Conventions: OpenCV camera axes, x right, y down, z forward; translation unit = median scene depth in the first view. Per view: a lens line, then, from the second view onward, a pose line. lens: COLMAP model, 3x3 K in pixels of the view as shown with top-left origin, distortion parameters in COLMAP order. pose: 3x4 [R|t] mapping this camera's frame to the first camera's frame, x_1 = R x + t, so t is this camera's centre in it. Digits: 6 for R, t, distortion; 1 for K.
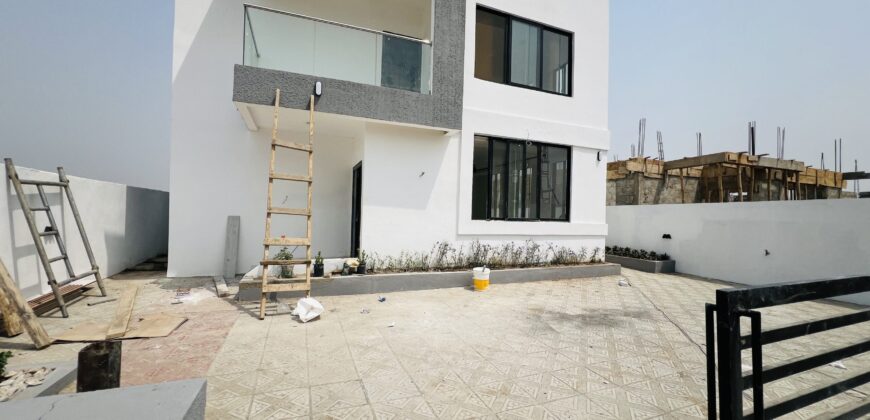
lens RADIAL K [[350.5, 0, 436.0], [0, 350.5, 210.3], [0, 0, 1]] dist [-0.003631, 0.000797]
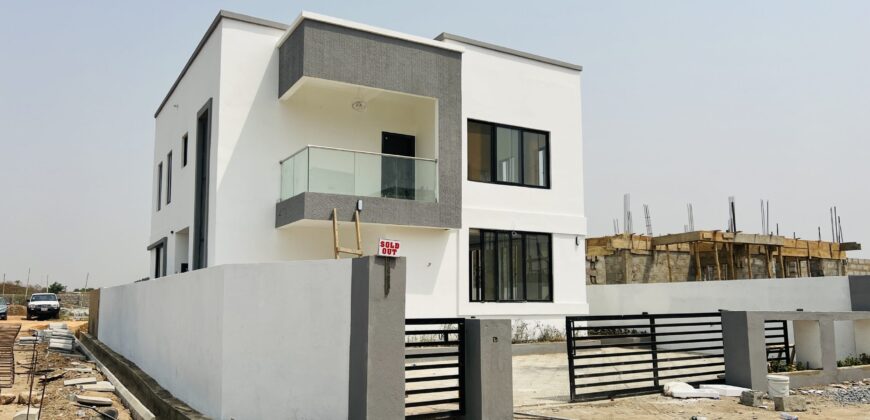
lens RADIAL K [[647.4, 0, 427.7], [0, 647.4, 214.4], [0, 0, 1]] dist [0.034329, -0.057111]
pose [[0.991335, -0.007508, 0.131142, -0.269275], [0.022292, 0.993500, -0.111627, -0.021850], [-0.129451, 0.113583, 0.985059, -0.966896]]
